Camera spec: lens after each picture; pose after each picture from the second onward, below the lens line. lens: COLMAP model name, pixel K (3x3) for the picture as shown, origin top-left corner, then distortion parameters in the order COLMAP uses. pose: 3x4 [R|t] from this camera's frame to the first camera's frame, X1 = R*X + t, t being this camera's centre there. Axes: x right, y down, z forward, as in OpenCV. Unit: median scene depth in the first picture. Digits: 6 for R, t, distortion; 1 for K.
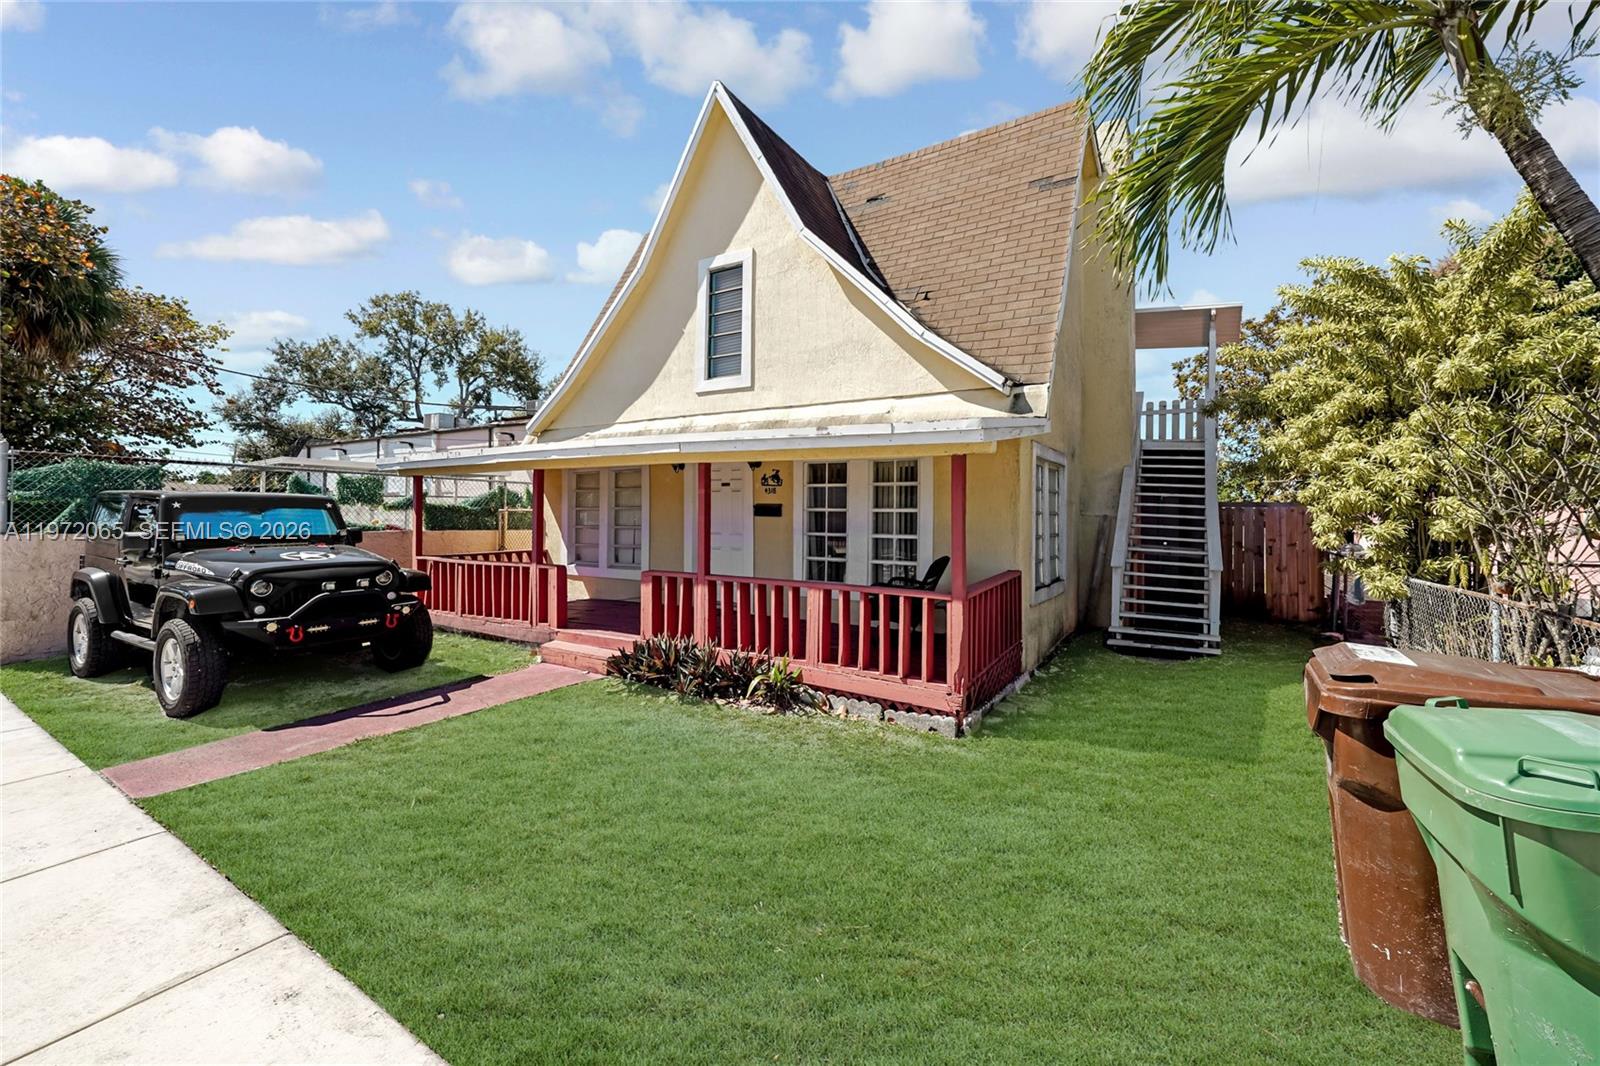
lens RADIAL K [[660.2, 0, 804.6], [0, 660.2, 500.4], [0, 0, 1]] dist [-0.000442, -0.000322]
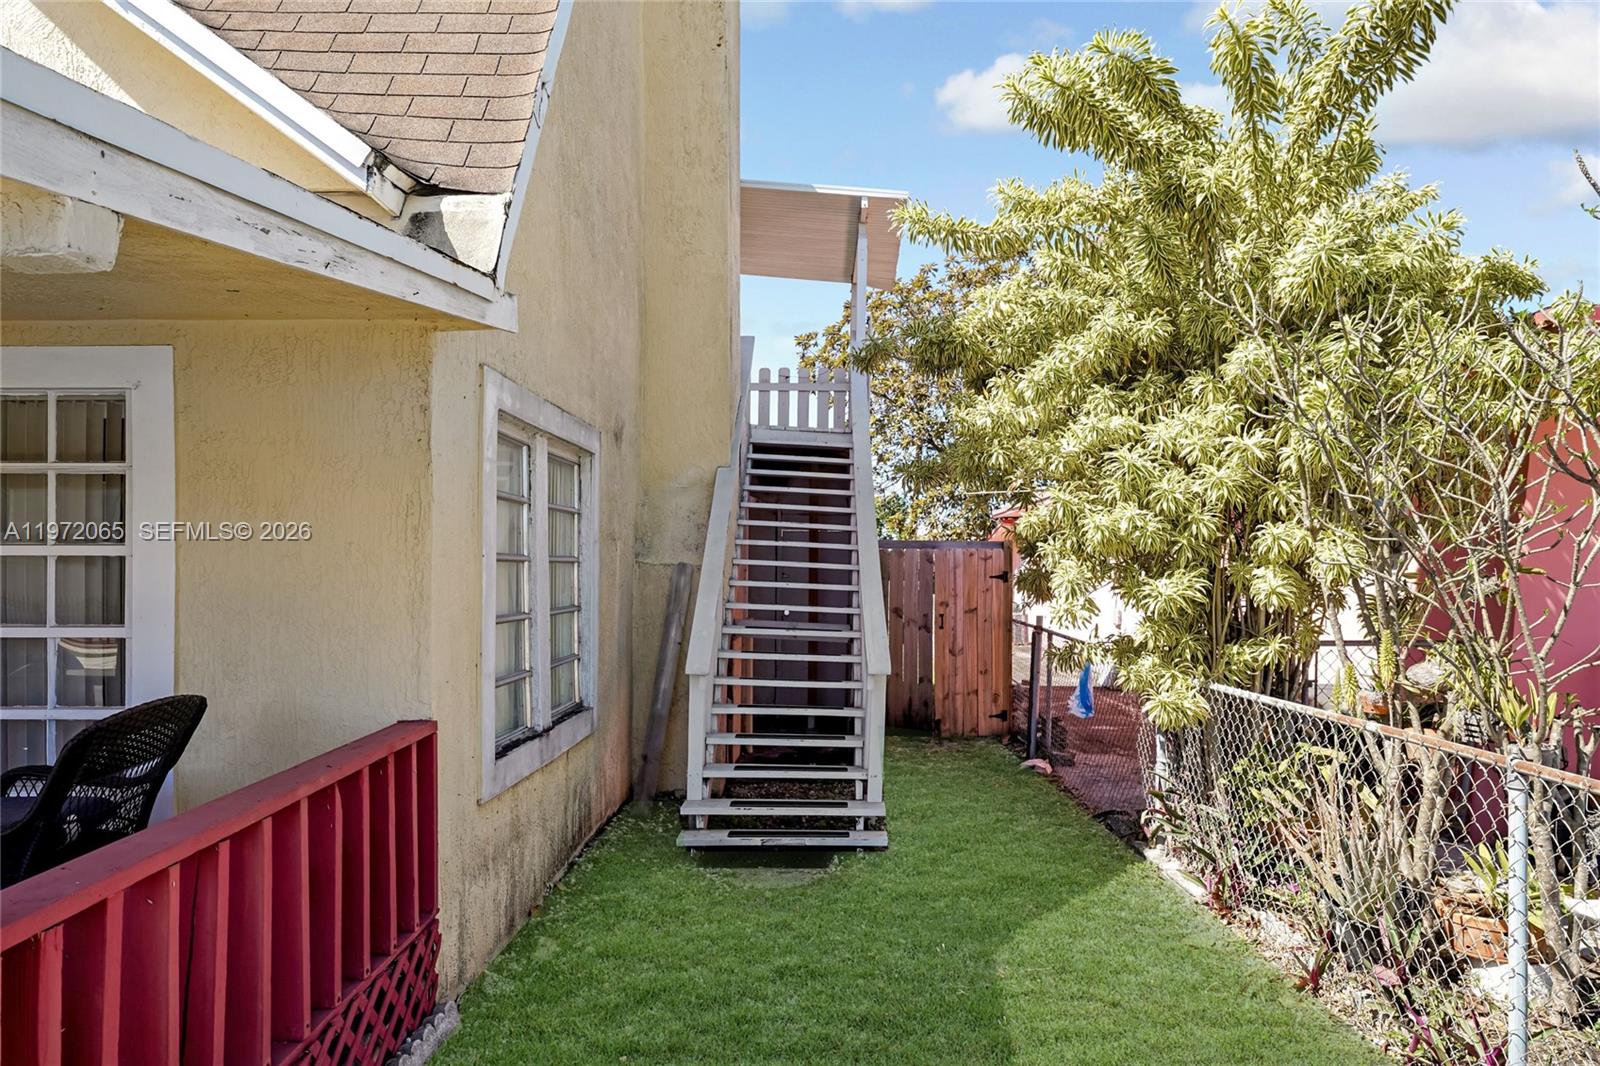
lens RADIAL K [[937.0, 0, 794.1], [0, 937.0, 524.9], [0, 0, 1]] dist [0.001329, 0.000008]
pose [[0.871904, 0.015499, 0.489432, 0.217154], [-0.005085, 0.999732, -0.022599, 0.010499], [-0.489651, 0.017216, 0.871749, 0.407856]]
